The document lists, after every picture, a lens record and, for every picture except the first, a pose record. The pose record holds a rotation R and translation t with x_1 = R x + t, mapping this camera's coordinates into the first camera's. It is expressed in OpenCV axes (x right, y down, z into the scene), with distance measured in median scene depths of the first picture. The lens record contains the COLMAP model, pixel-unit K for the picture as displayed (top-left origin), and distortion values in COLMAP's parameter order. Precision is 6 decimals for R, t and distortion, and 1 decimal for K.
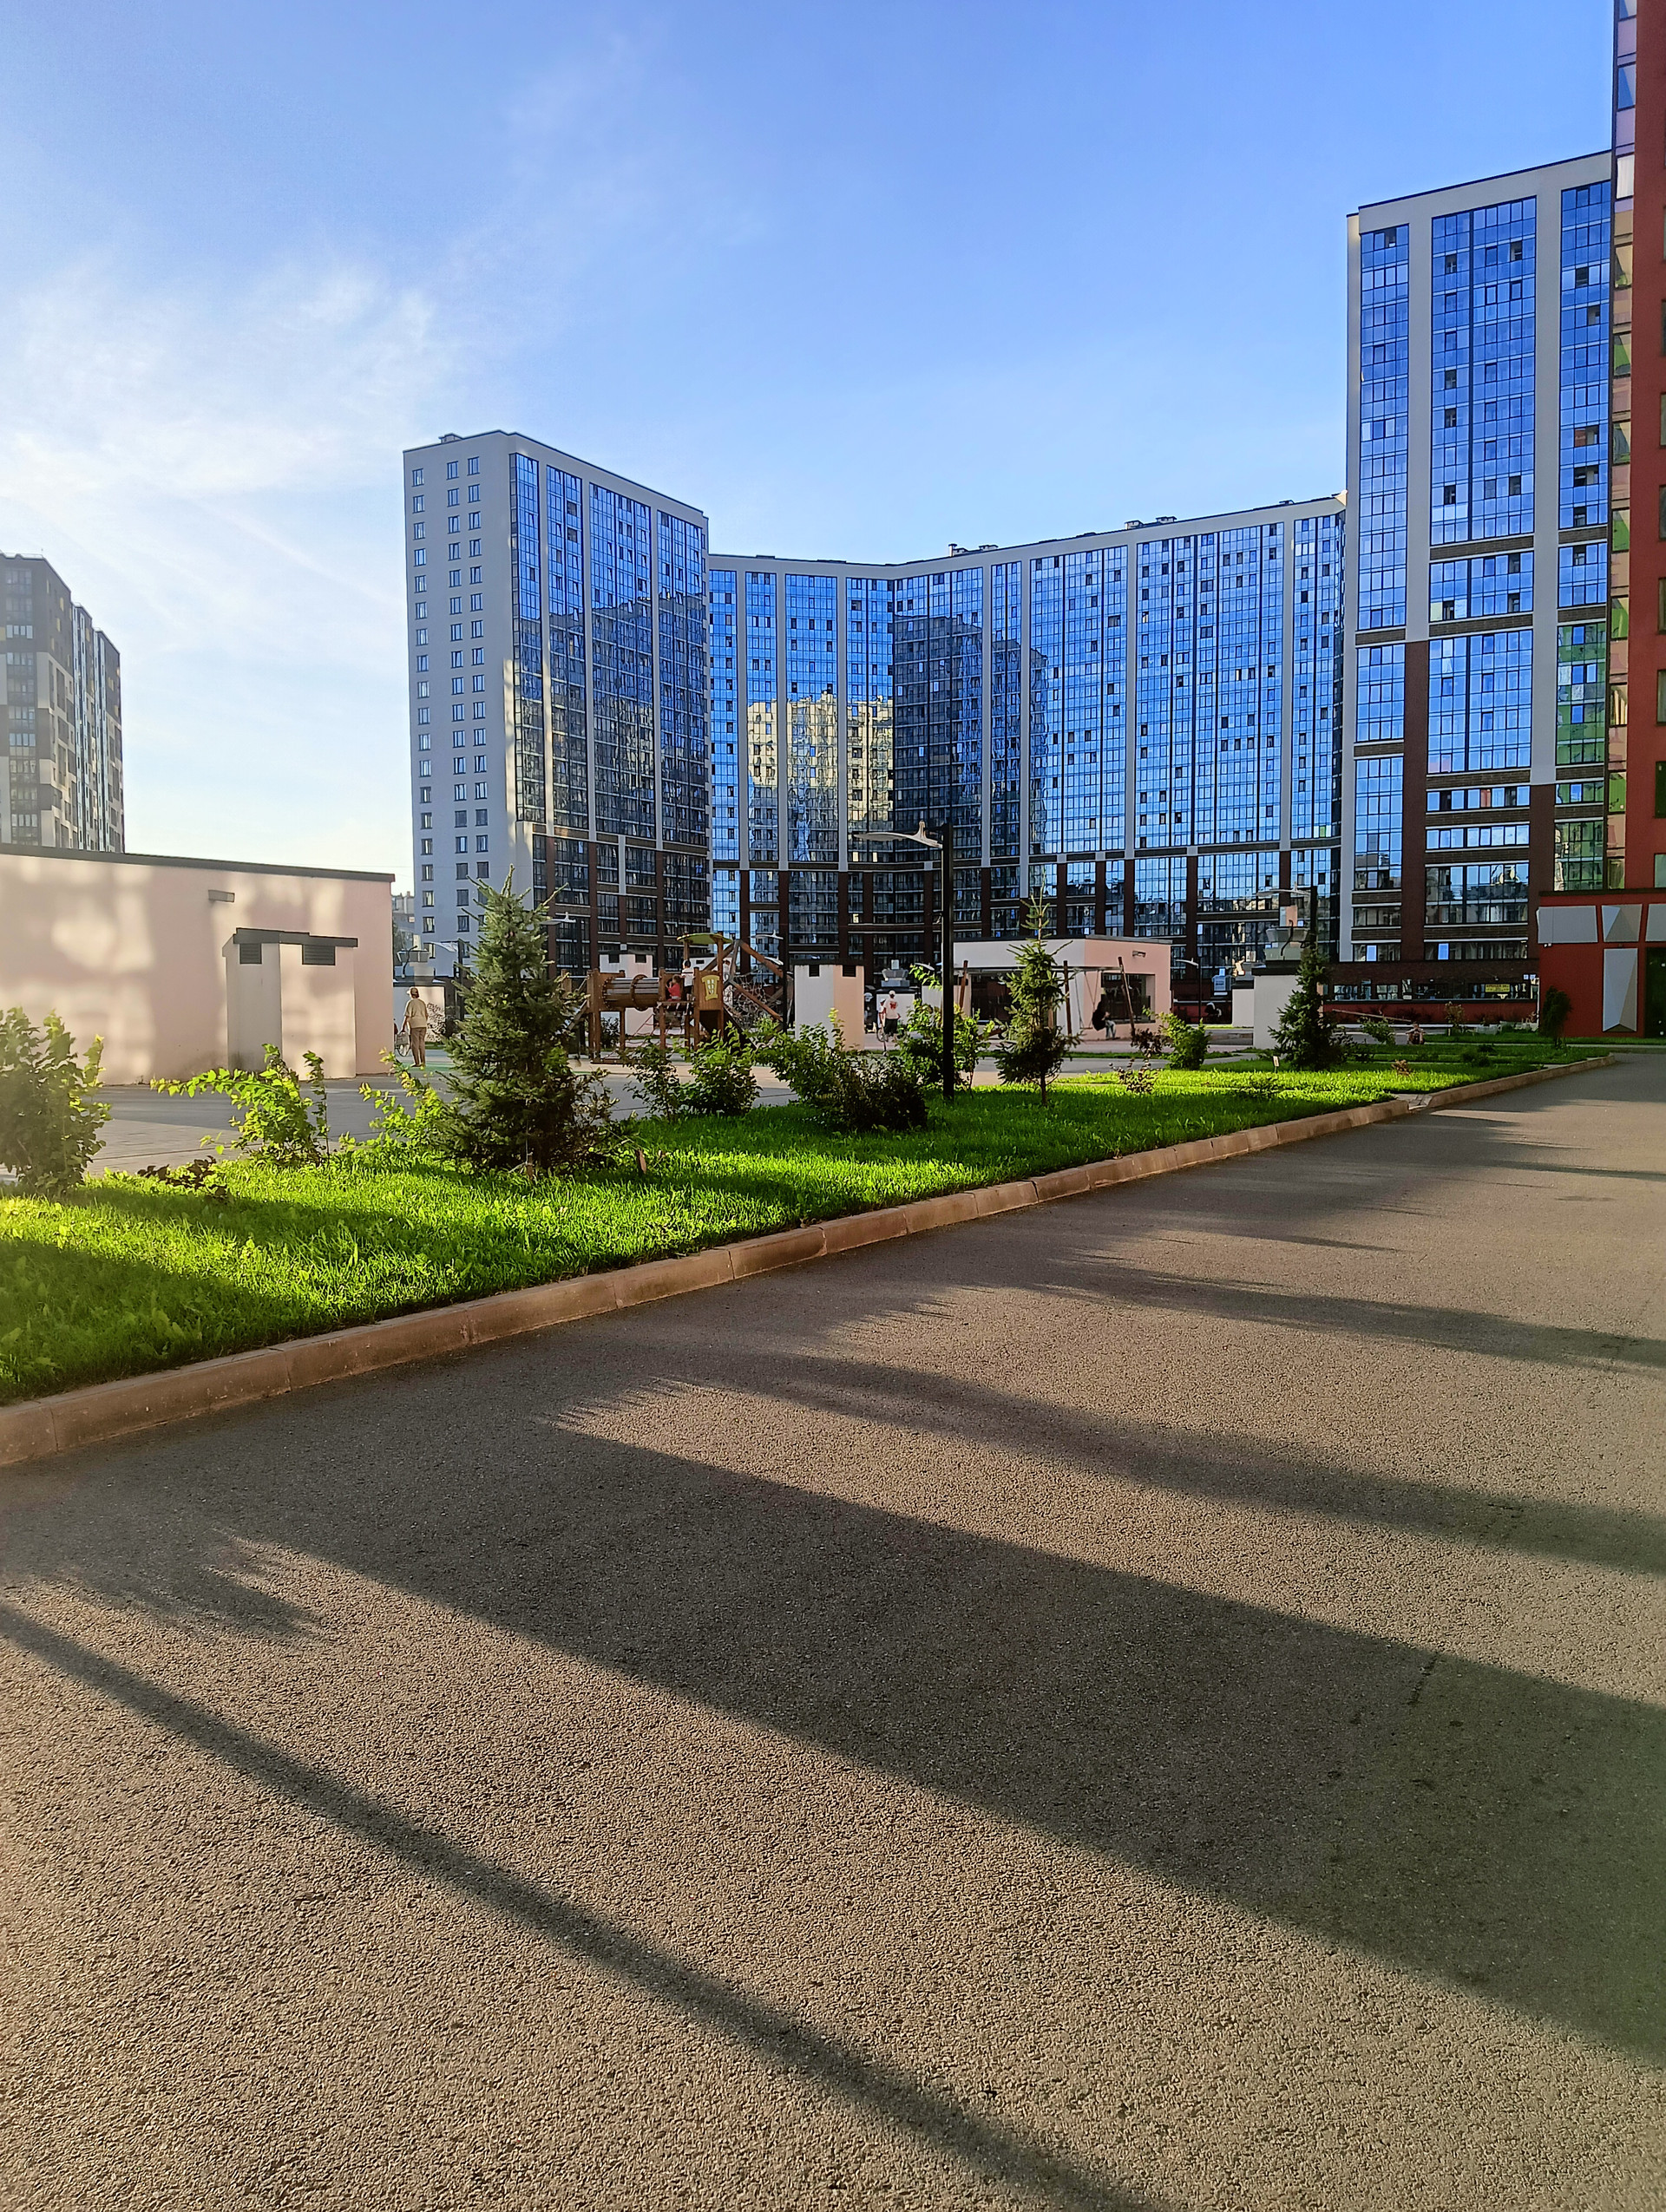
lens RADIAL K [[1763.9, 0, 833.0], [0, 1763.9, 1106.0], [0, 0, 1]] dist [0.145135, -0.346944]
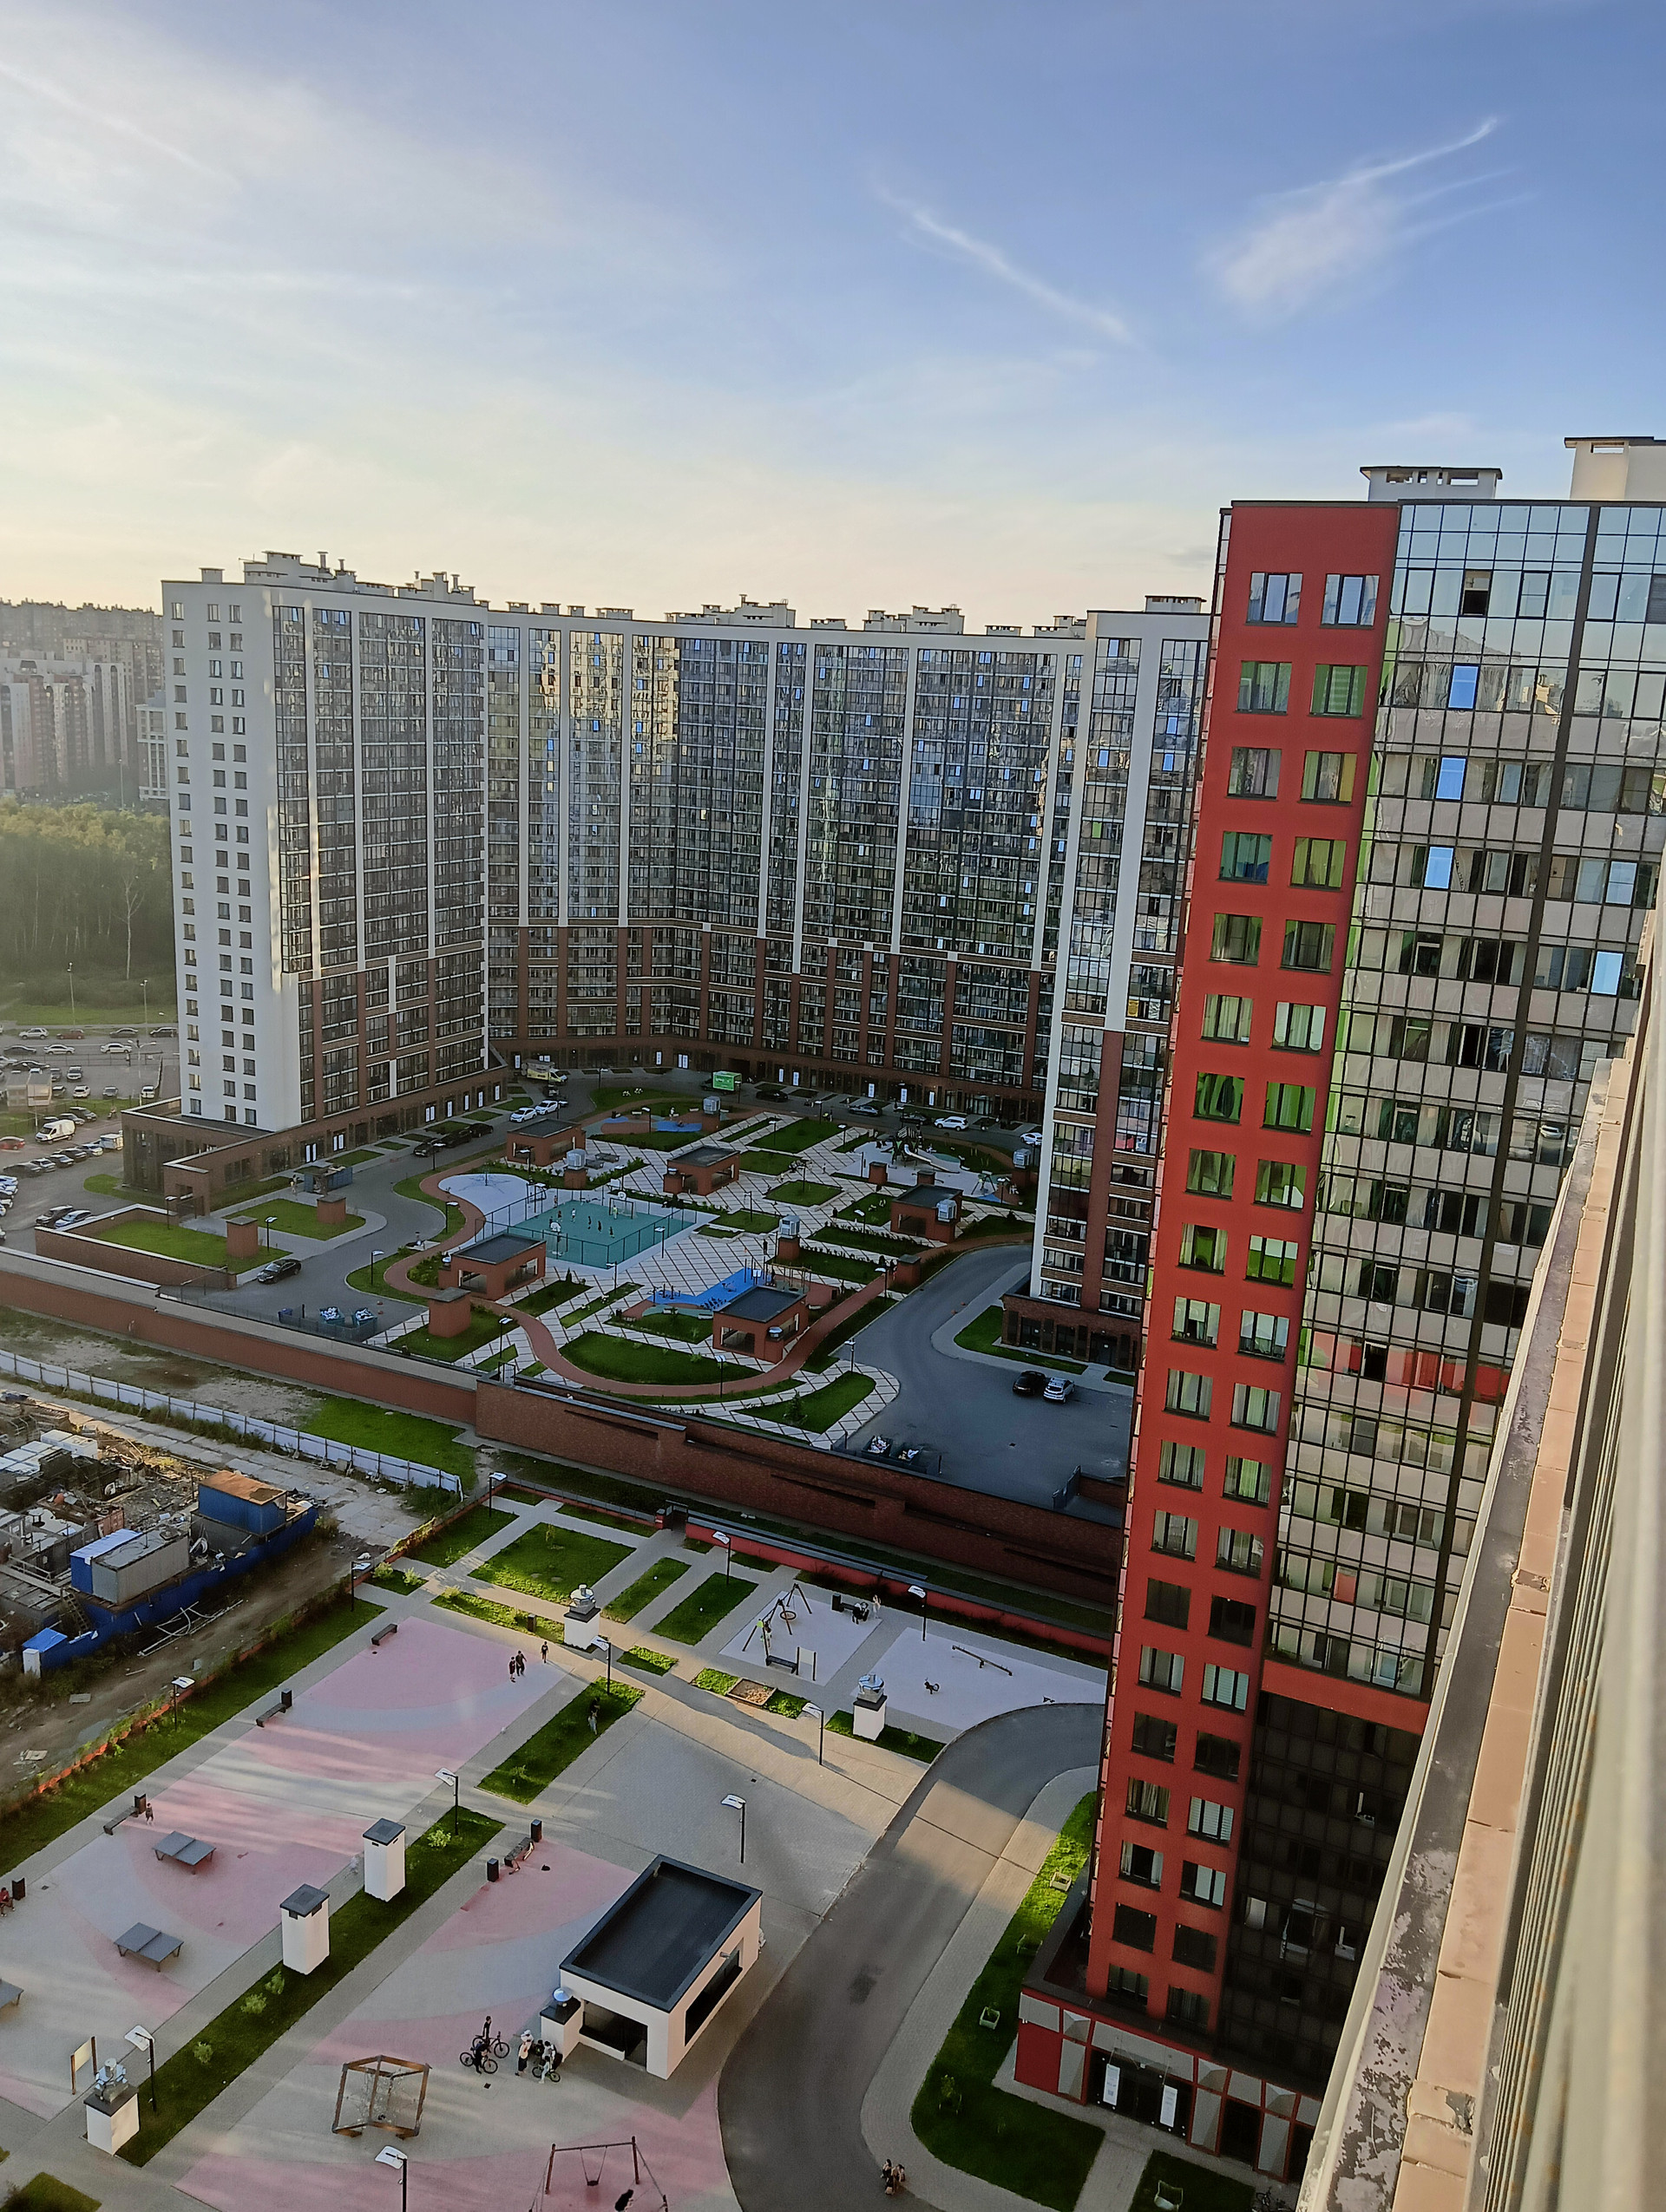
lens RADIAL K [[1763.9, 0, 833.0], [0, 1763.9, 1106.0], [0, 0, 1]] dist [0.145135, -0.346944]
pose [[0.994285, 0.032993, 0.101532, 0.029359], [-0.051667, 0.980962, 0.187199, -0.258172], [-0.093422, -0.191375, 0.977061, -0.031876]]
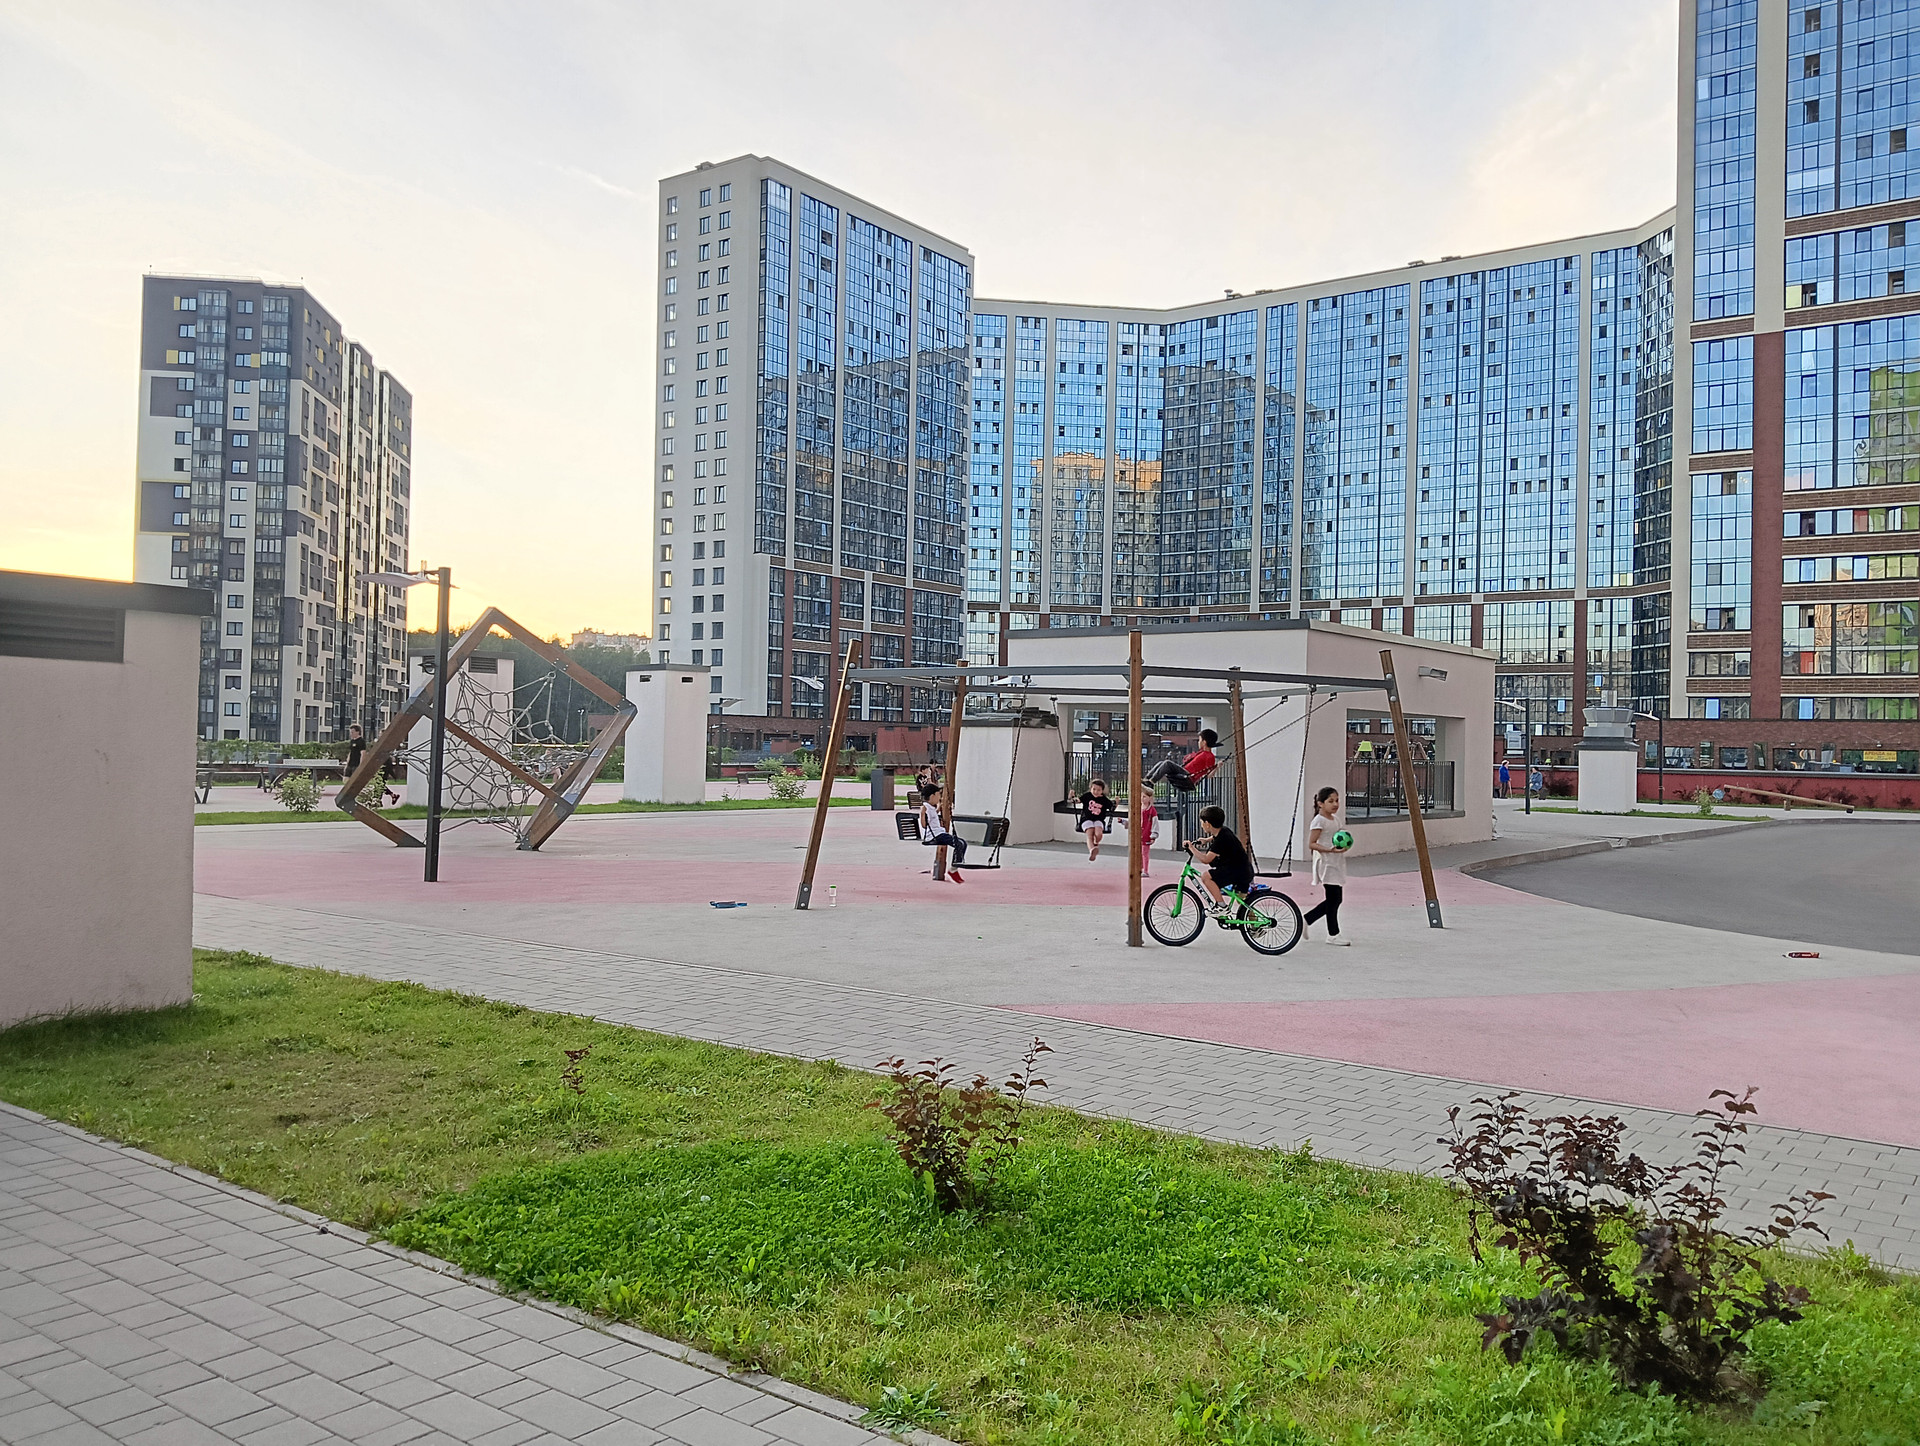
lens RADIAL K [[1557.8, 0, 964.8], [0, 1557.8, 731.5], [0, 0, 1]] dist [0.088005, -0.193401]
pose [[0.993779, 0.025594, -0.108385, 0.025880], [-0.032917, 0.997255, -0.066323, -0.010394], [0.106390, 0.069478, 0.991894, 0.159987]]
